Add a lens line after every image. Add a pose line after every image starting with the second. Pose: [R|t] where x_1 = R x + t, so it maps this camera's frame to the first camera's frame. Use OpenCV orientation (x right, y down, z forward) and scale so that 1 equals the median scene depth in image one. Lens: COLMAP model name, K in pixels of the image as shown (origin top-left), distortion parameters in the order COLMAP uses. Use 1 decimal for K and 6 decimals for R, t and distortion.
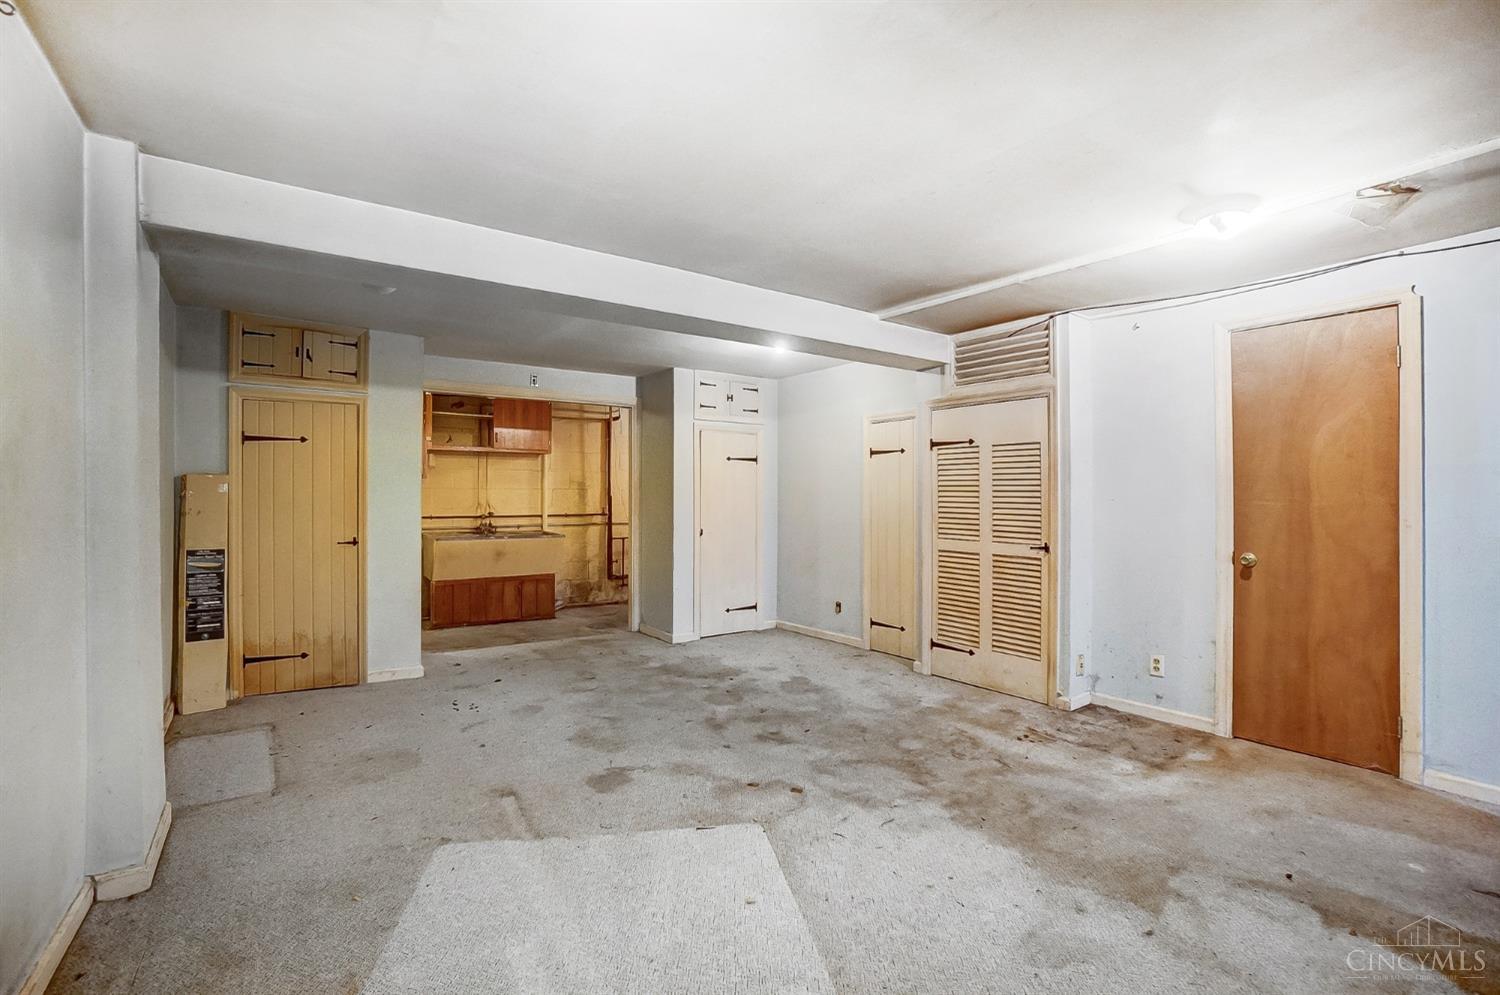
lens RADIAL K [[662.1, 0, 732.6], [0, 662.1, 488.9], [0, 0, 1]] dist [-0.063686, 0.021286]
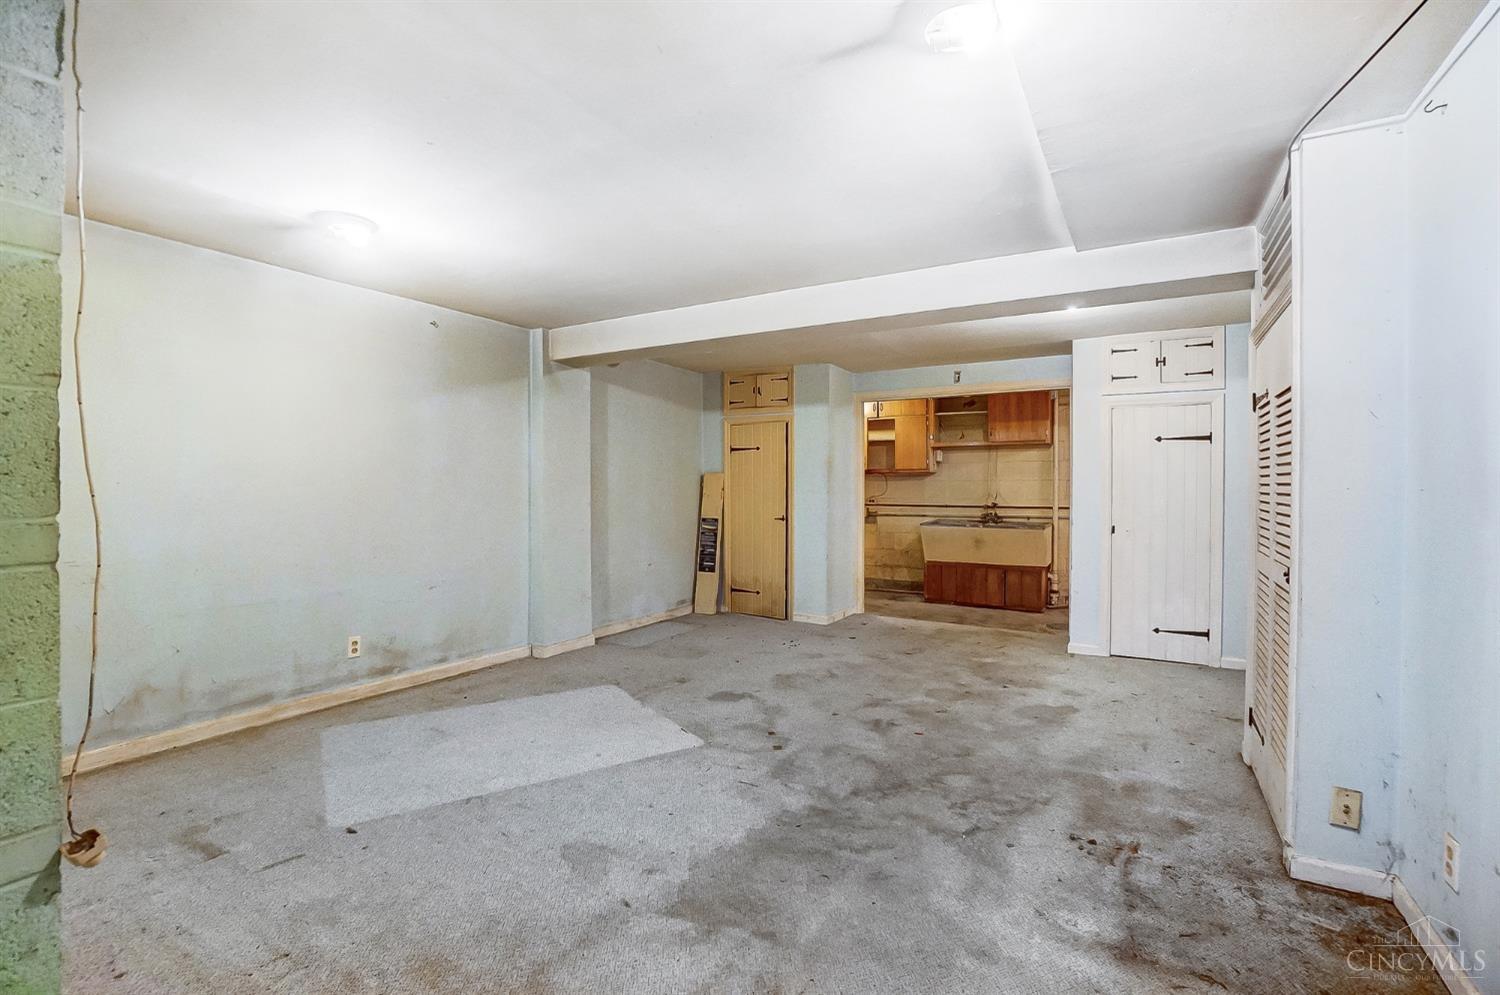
lens RADIAL K [[682.0, 0, 750.0], [0, 682.0, 497.5], [0, 0, 1]] dist [-0.066184, 0.025690]
pose [[0.410998, 0.013015, -0.911543, 0.830102], [0.006428, 0.999832, 0.017174, 0.010972], [0.911613, -0.012918, 0.410846, 0.361079]]
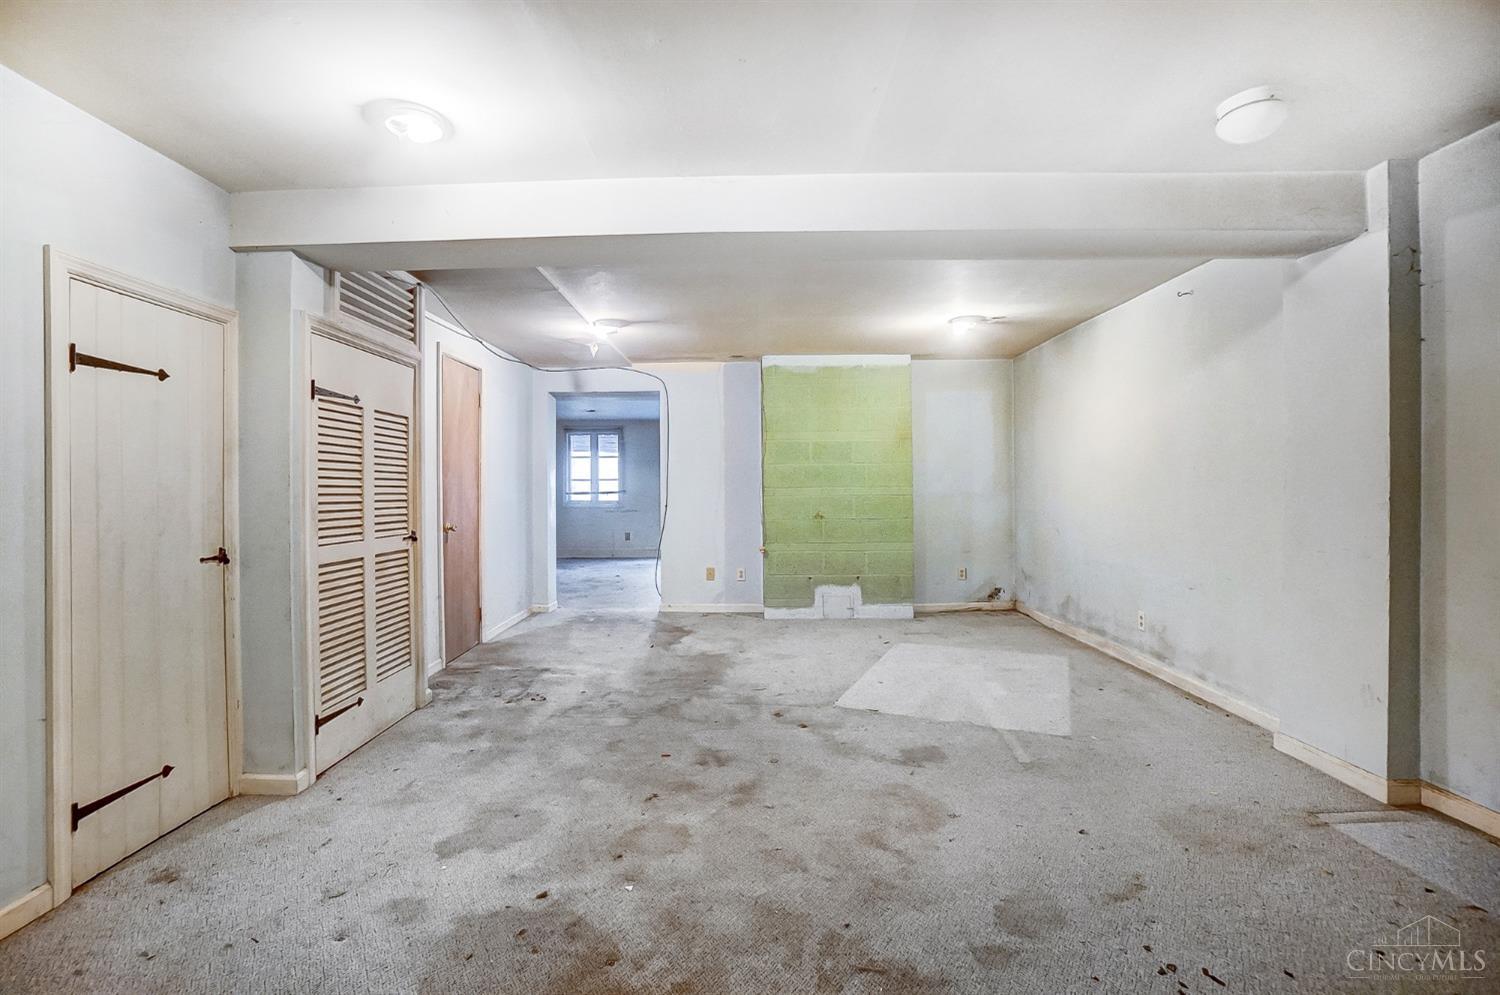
lens RADIAL K [[662.1, 0, 732.6], [0, 662.1, 488.9], [0, 0, 1]] dist [-0.063686, 0.021286]
pose [[-0.804240, 0.002616, 0.594300, -0.420046], [0.001269, 0.999996, -0.002684, 0.029029], [-0.594304, -0.001404, -0.804239, 1.510694]]
